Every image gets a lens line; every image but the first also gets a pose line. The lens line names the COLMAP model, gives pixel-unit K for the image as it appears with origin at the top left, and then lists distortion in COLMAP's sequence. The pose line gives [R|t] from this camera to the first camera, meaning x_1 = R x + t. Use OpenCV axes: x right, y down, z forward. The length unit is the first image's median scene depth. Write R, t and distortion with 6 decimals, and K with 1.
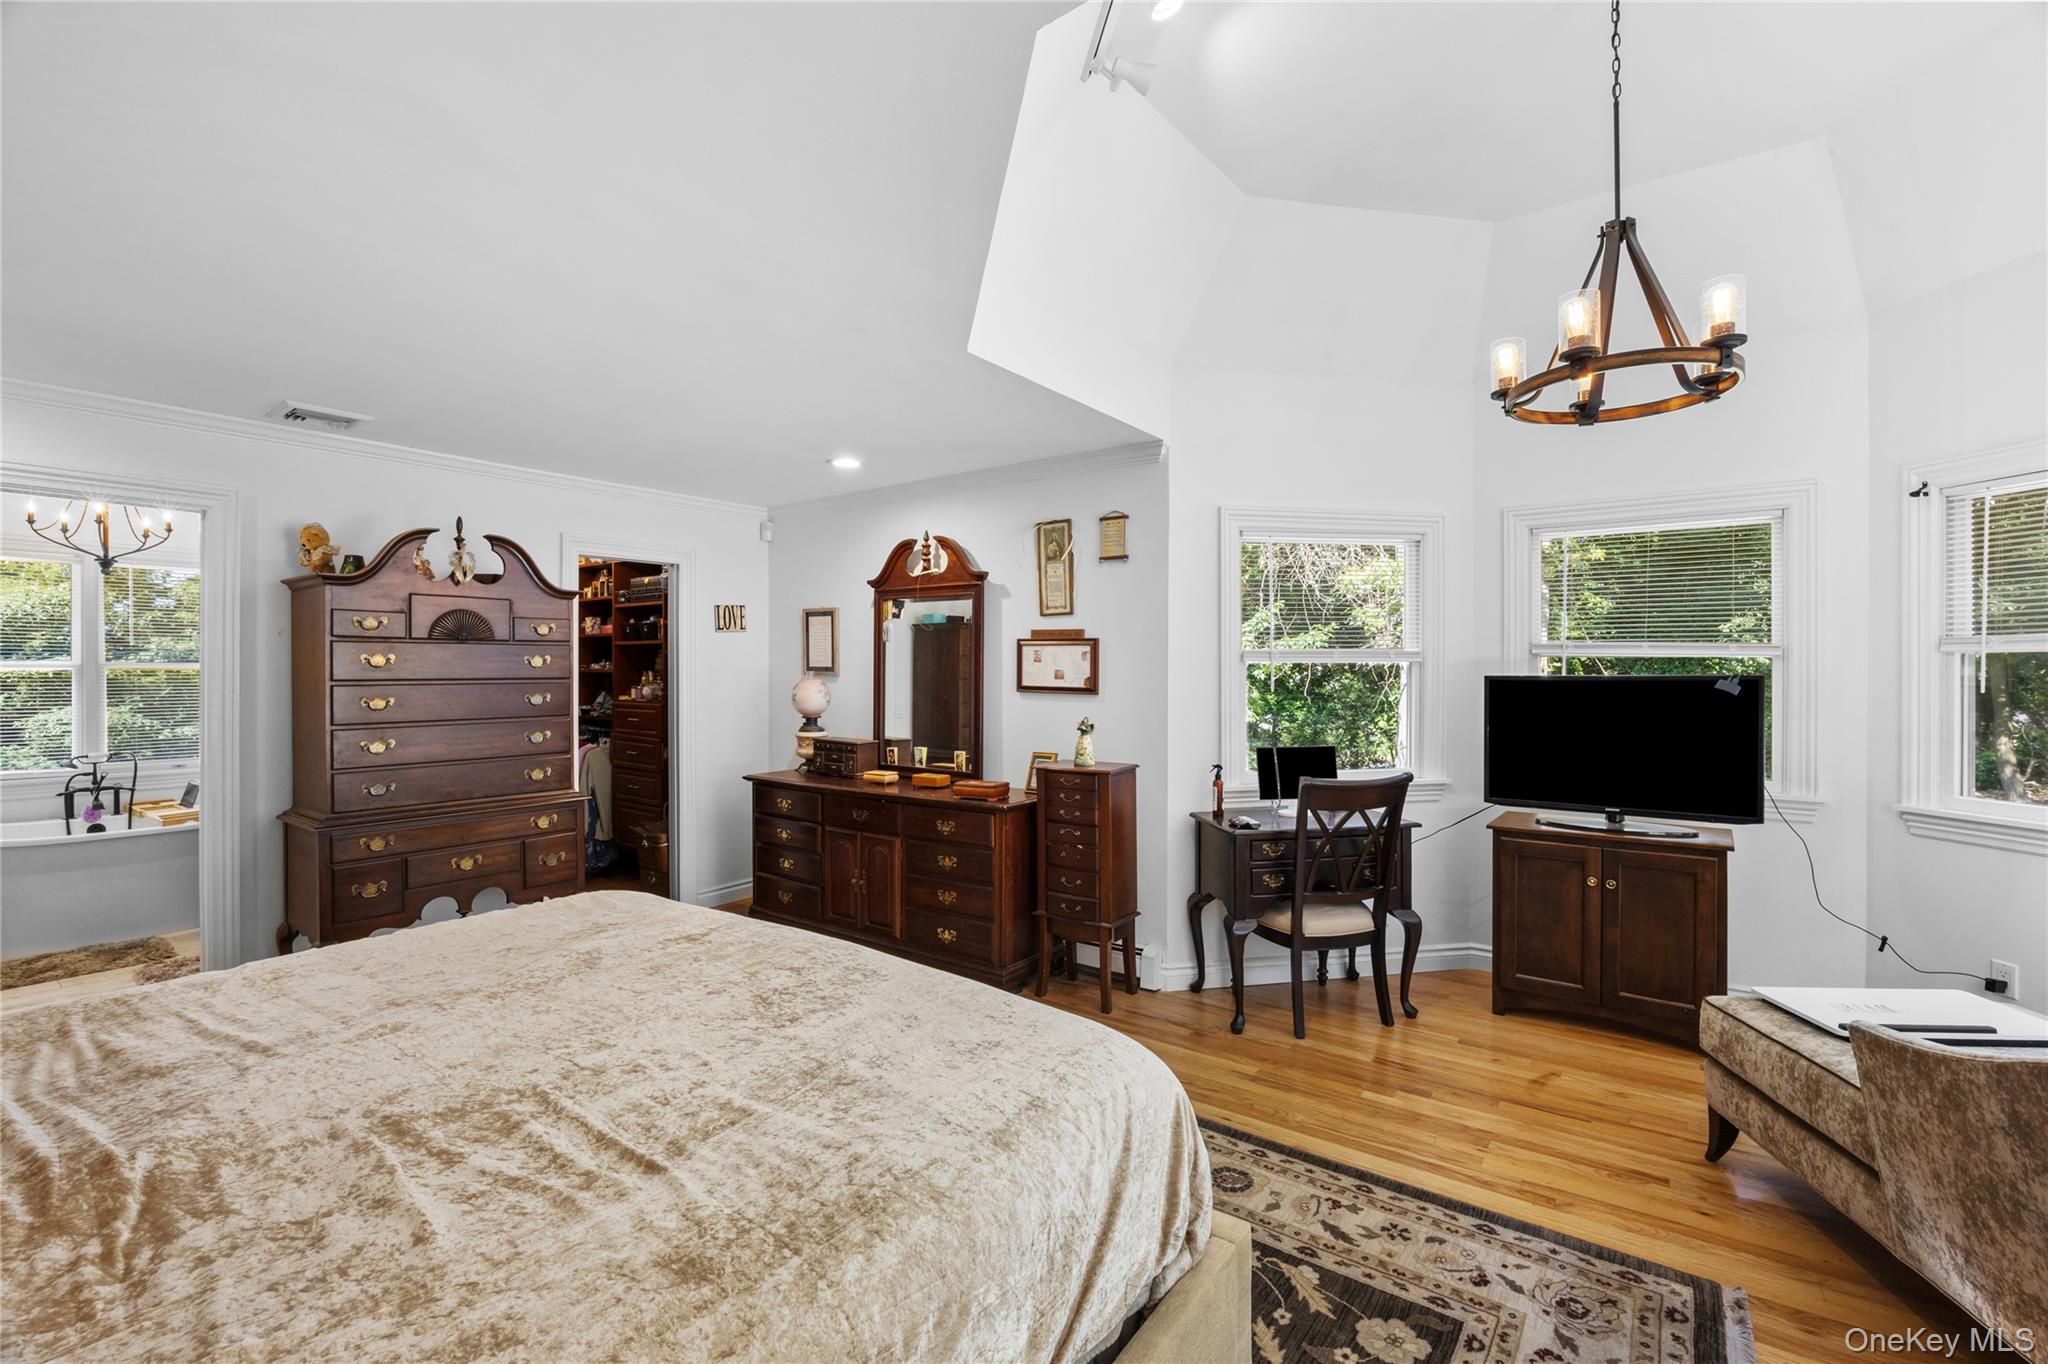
lens RADIAL K [[912.3, 0, 1029.3], [0, 912.3, 672.8], [0, 0, 1]] dist [-0.008330, 0.000160]
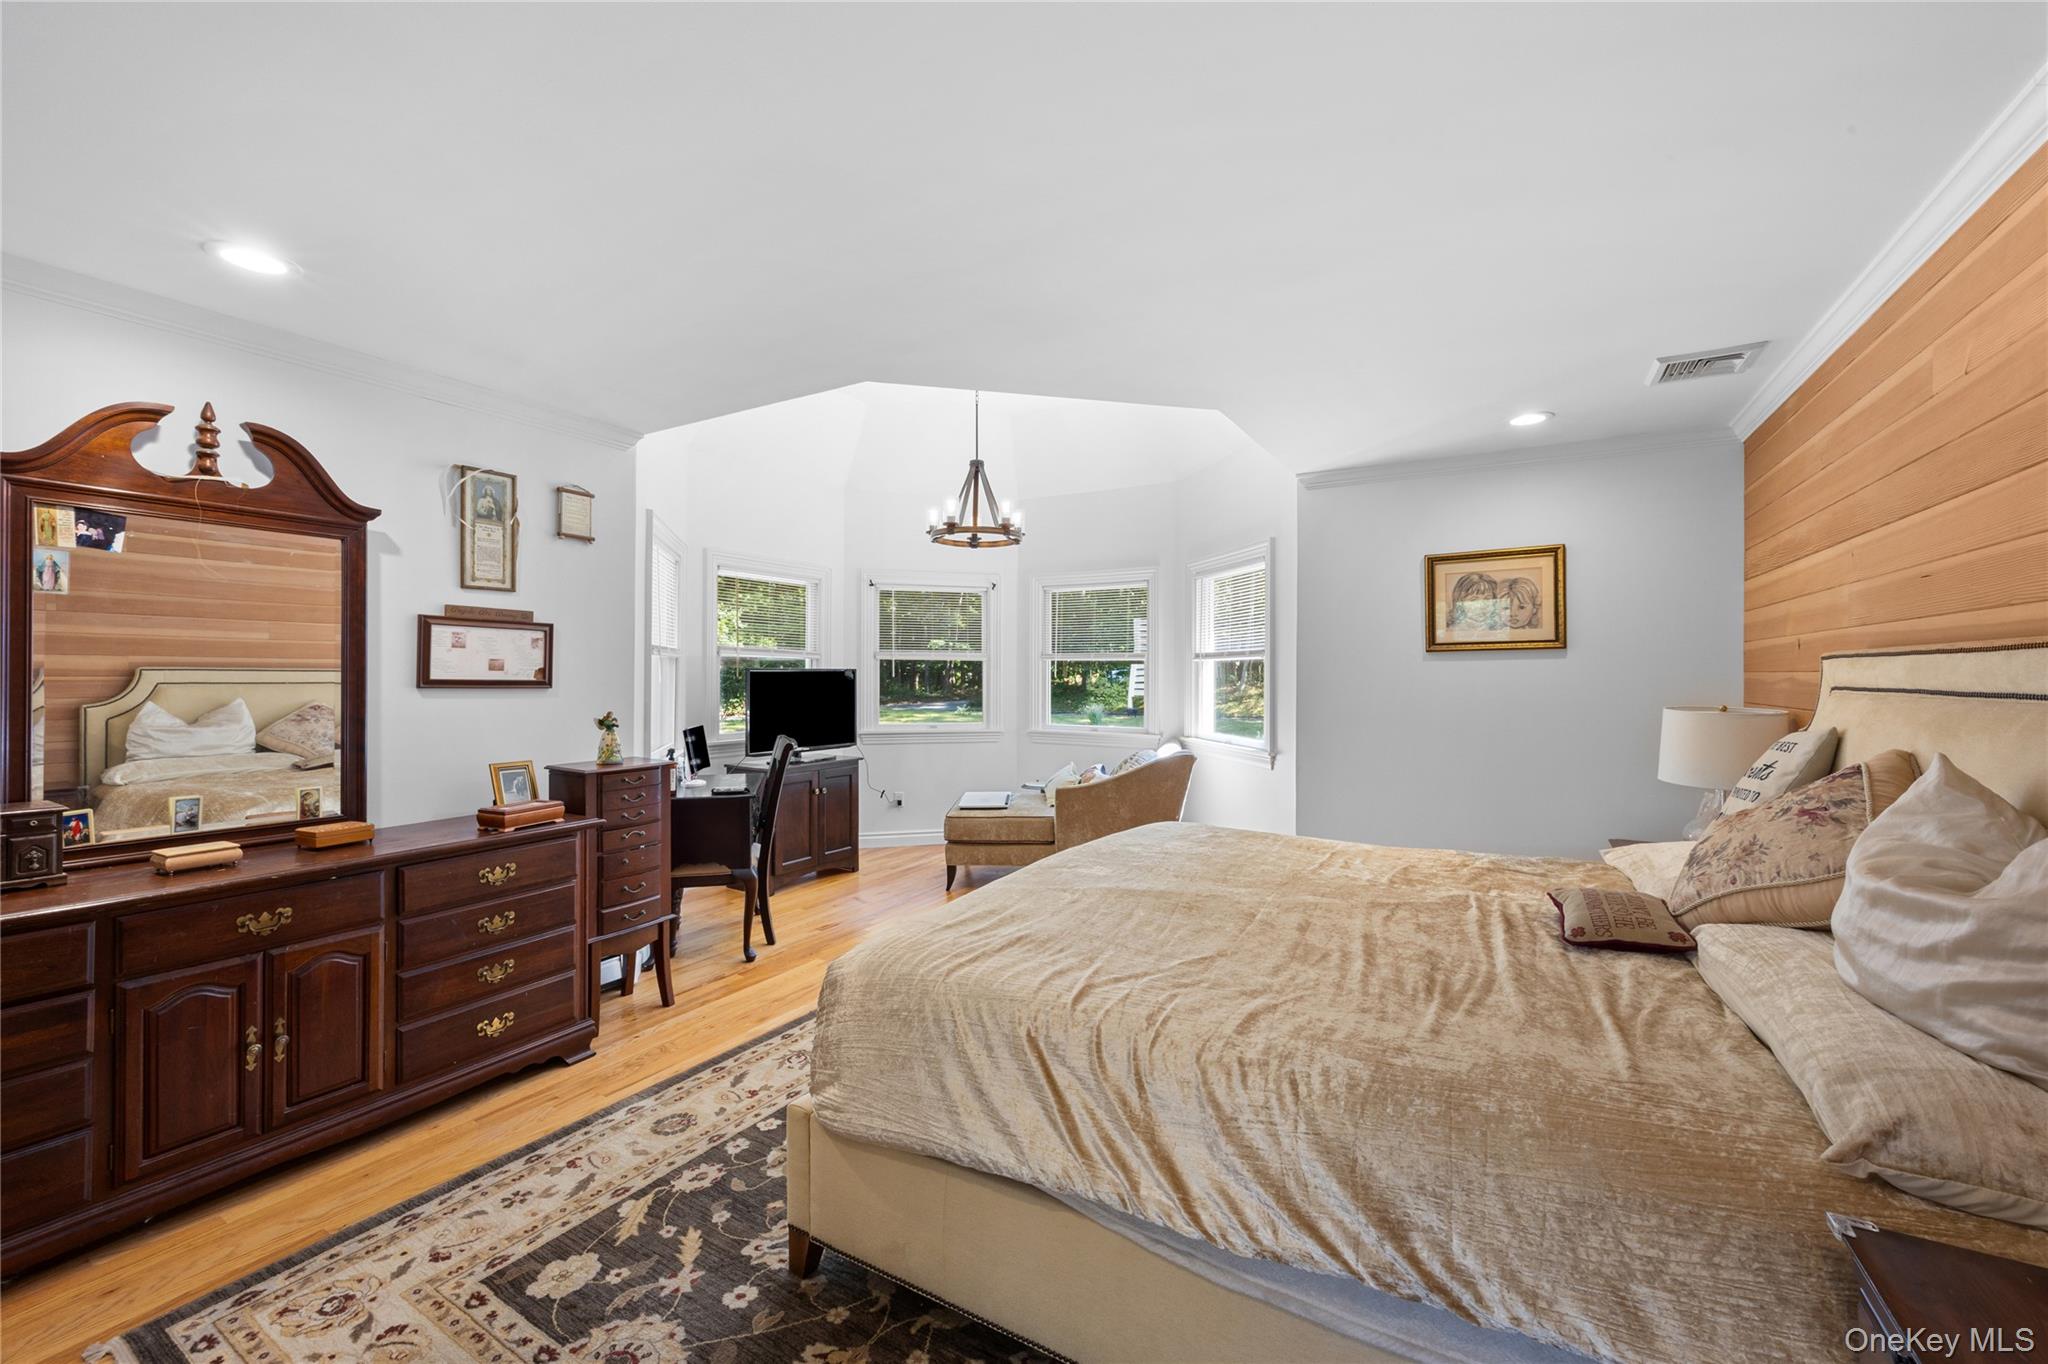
lens RADIAL K [[828.9, 0, 1020.3], [0, 828.9, 671.0], [0, 0, 1]] dist [-0.001368, -0.000140]
pose [[-0.122088, 0.010002, 0.992469, -0.749033], [0.005372, 0.999941, -0.009416, 0.016829], [-0.992505, 0.004182, -0.122134, 0.634058]]
